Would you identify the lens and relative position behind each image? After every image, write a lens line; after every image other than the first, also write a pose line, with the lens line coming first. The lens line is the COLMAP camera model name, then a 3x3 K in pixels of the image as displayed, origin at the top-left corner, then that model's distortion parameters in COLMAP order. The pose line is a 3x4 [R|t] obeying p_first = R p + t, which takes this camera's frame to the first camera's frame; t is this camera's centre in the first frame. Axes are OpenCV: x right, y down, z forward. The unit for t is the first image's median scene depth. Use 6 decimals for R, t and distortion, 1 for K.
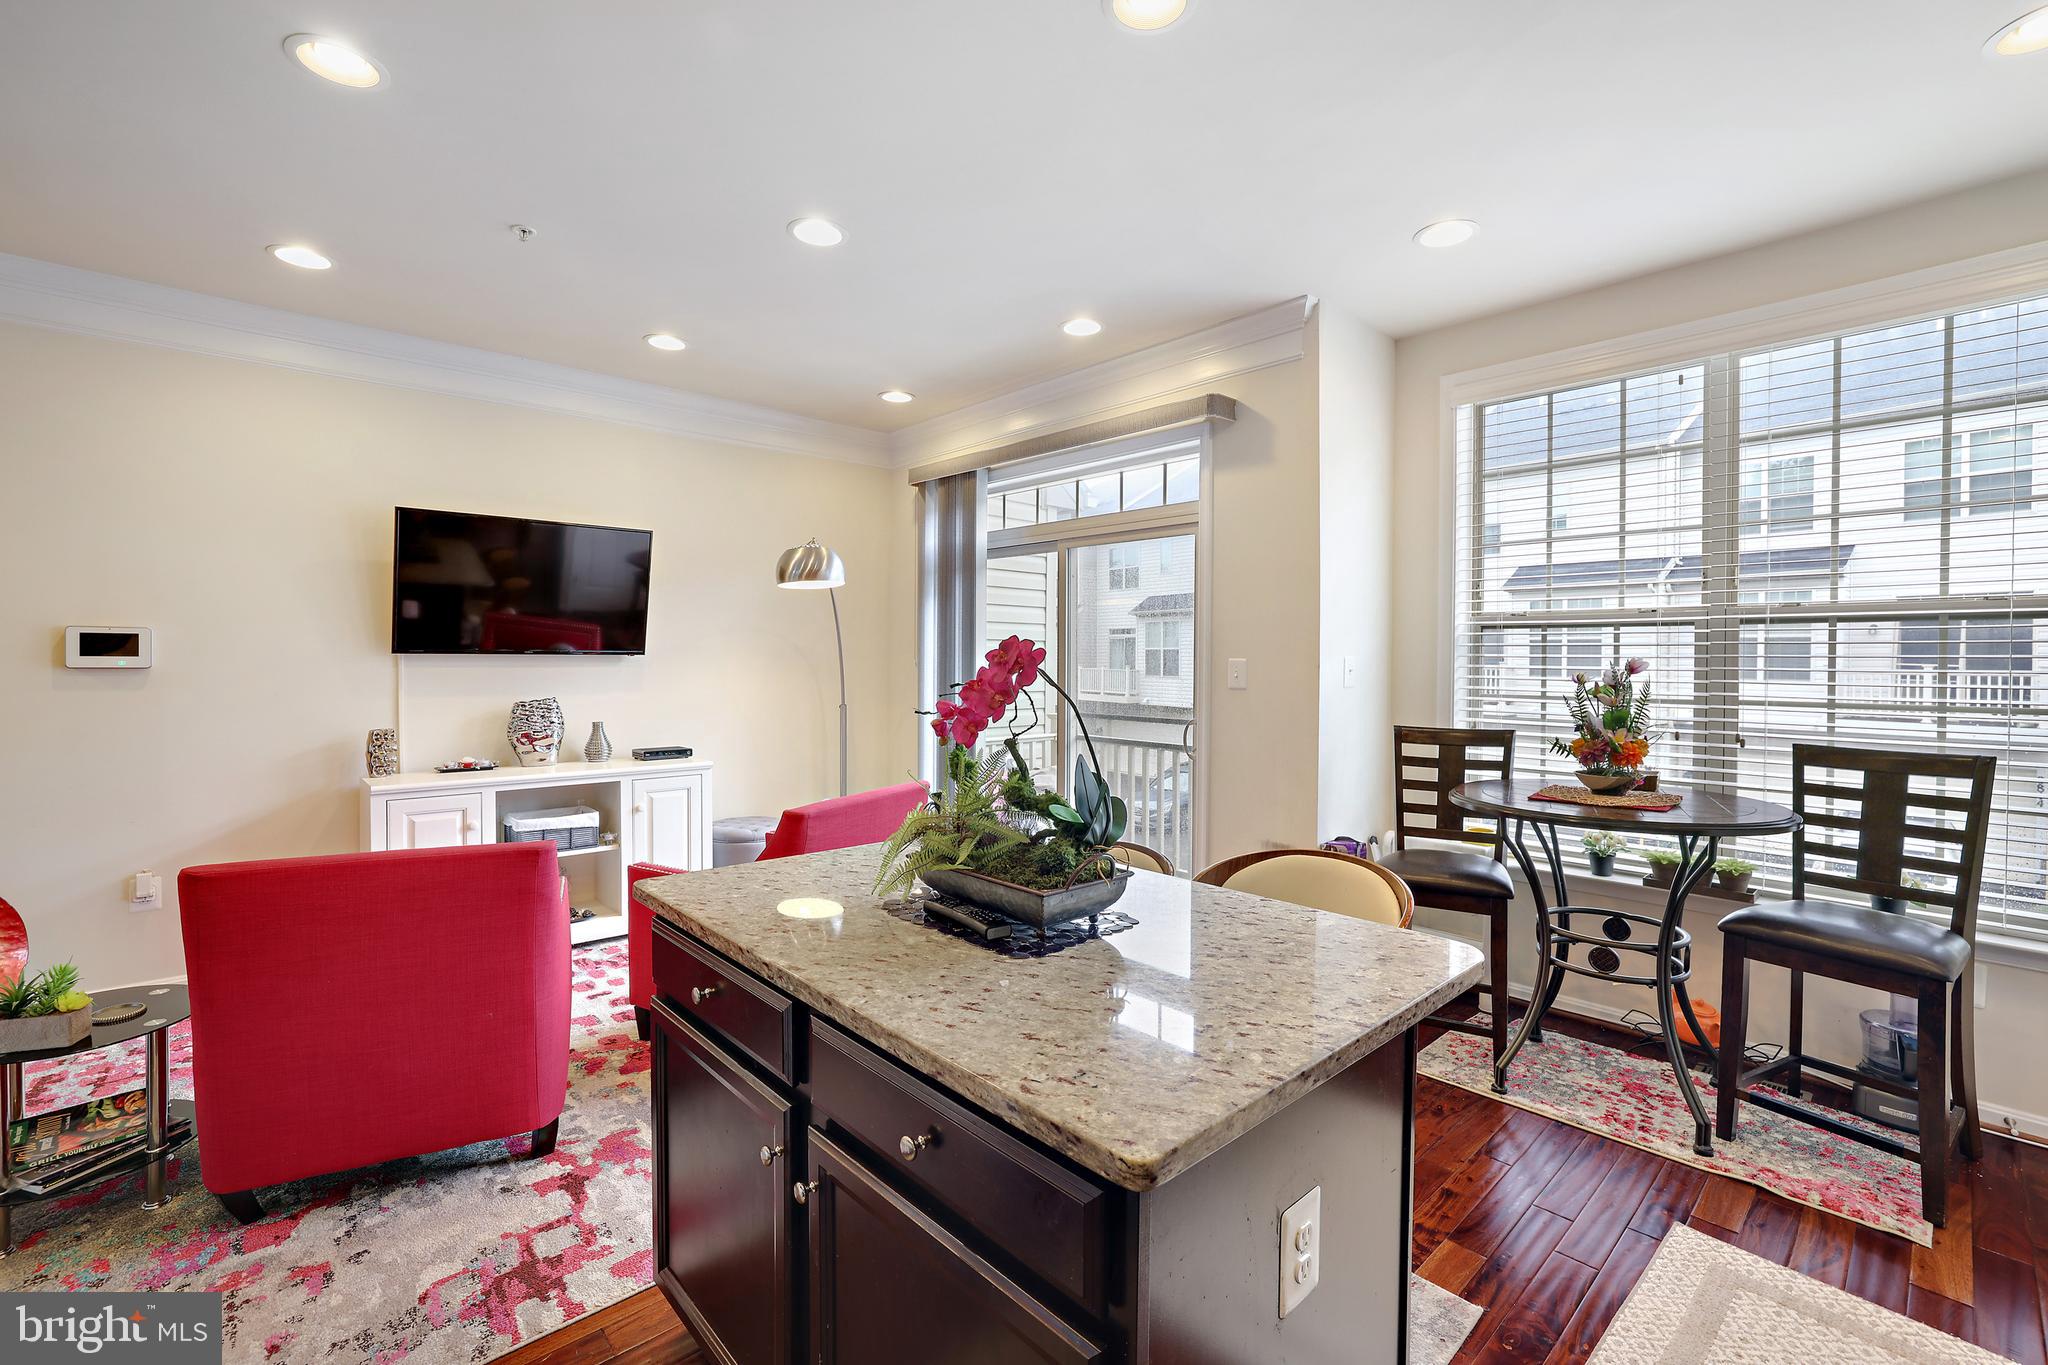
lens RADIAL K [[904.0, 0, 1025.9], [0, 904.0, 657.9], [0, 0, 1]] dist [-0.000401, 0.005090]
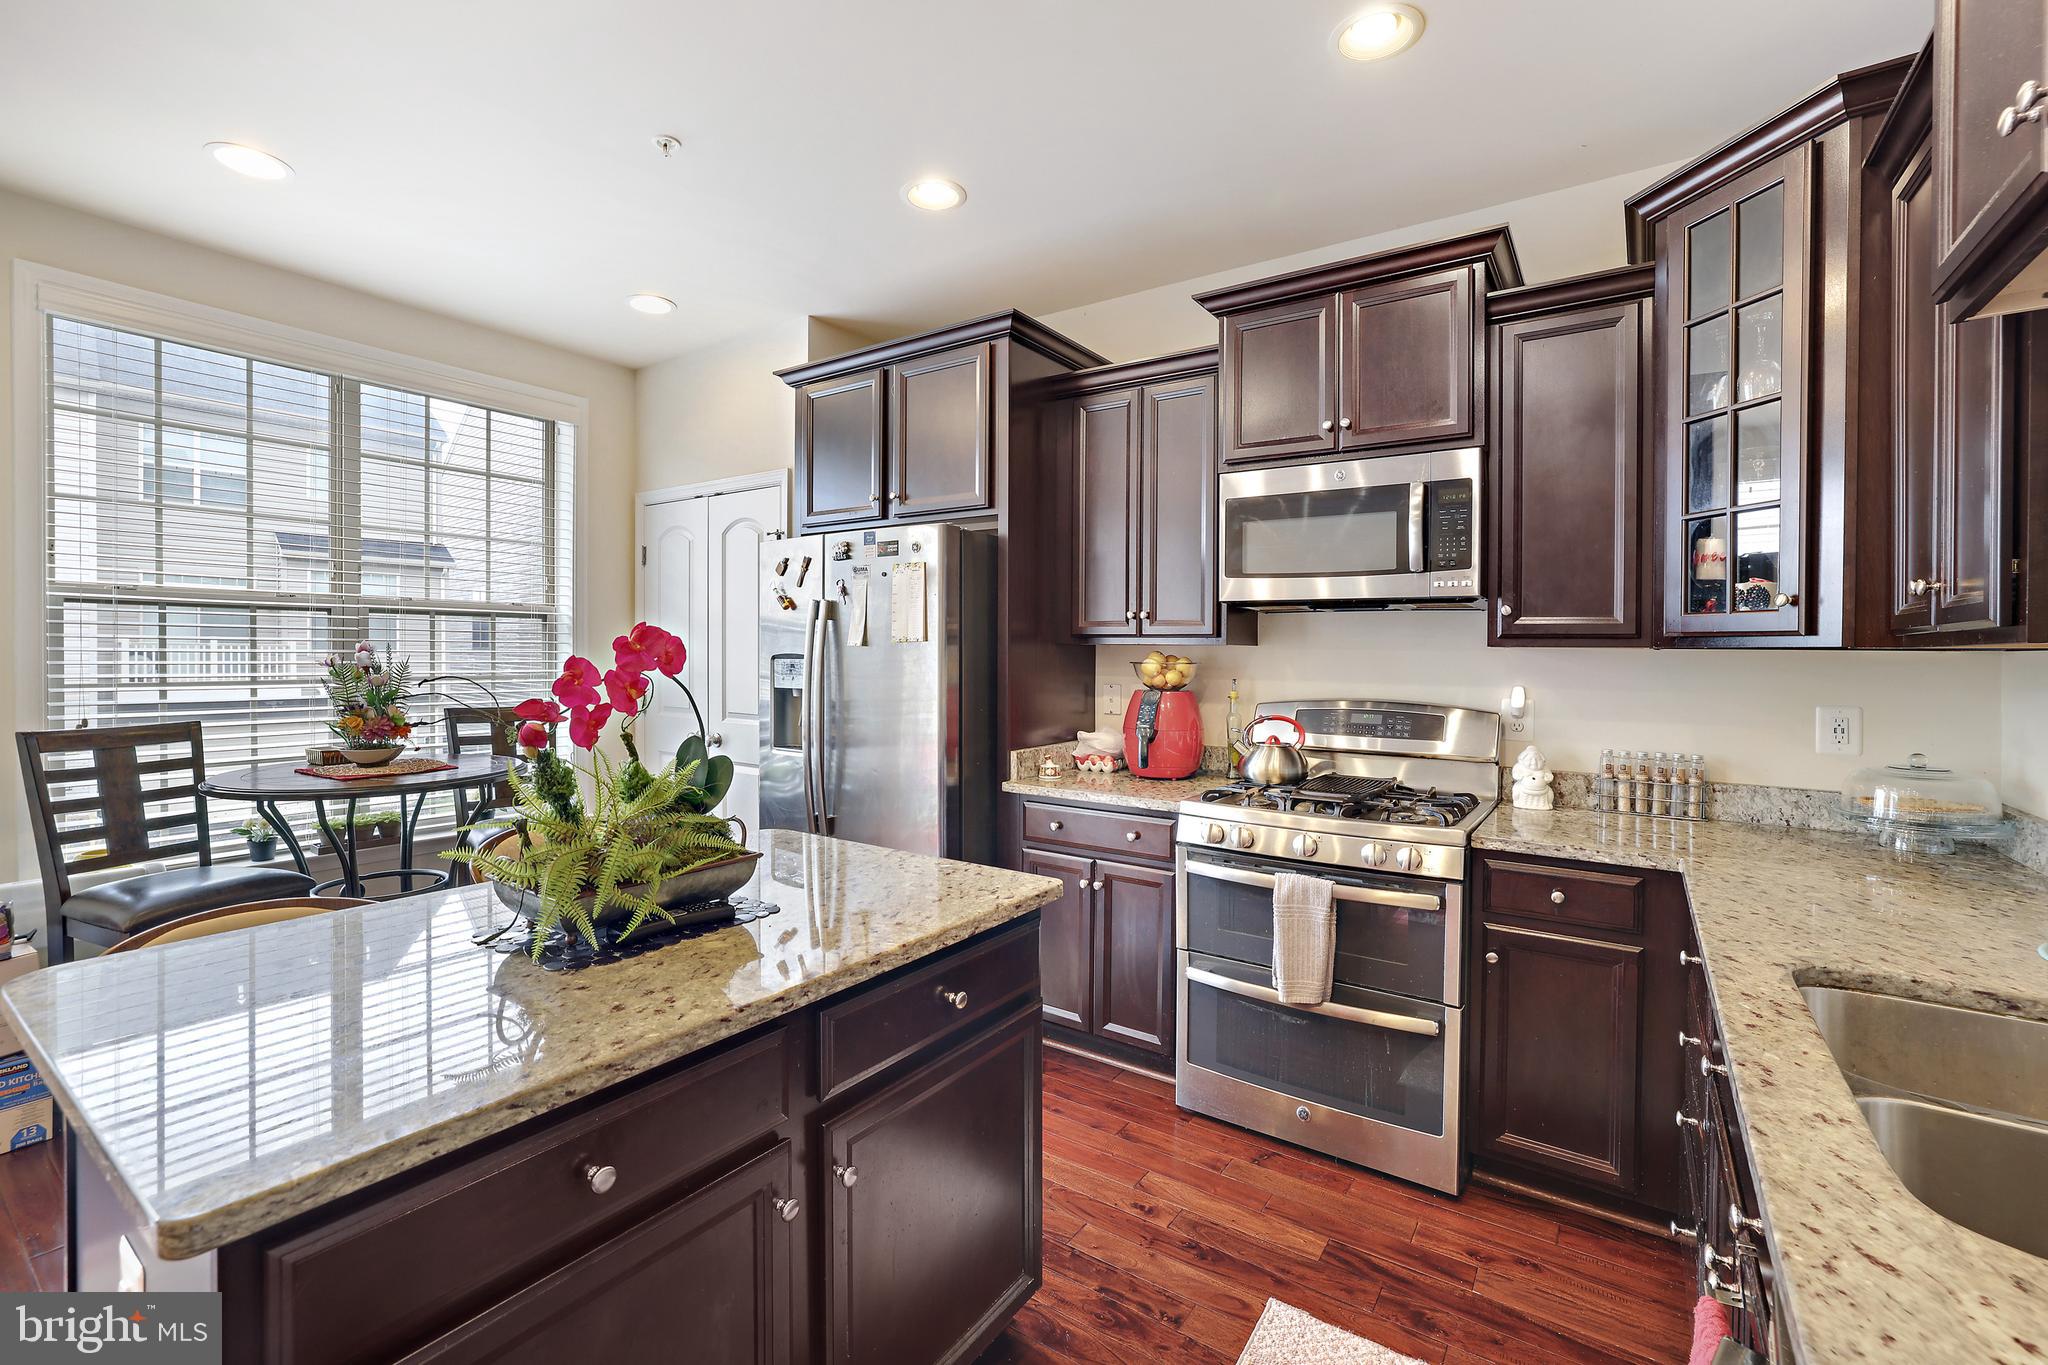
lens RADIAL K [[870.3, 0, 1016.5], [0, 870.3, 650.0], [0, 0, 1]] dist [0.000743, 0.000320]
pose [[-0.218024, -0.006296, 0.975923, -0.477703], [-0.007848, 0.999958, 0.004698, -0.000278], [-0.975912, -0.006634, -0.218064, 0.400077]]
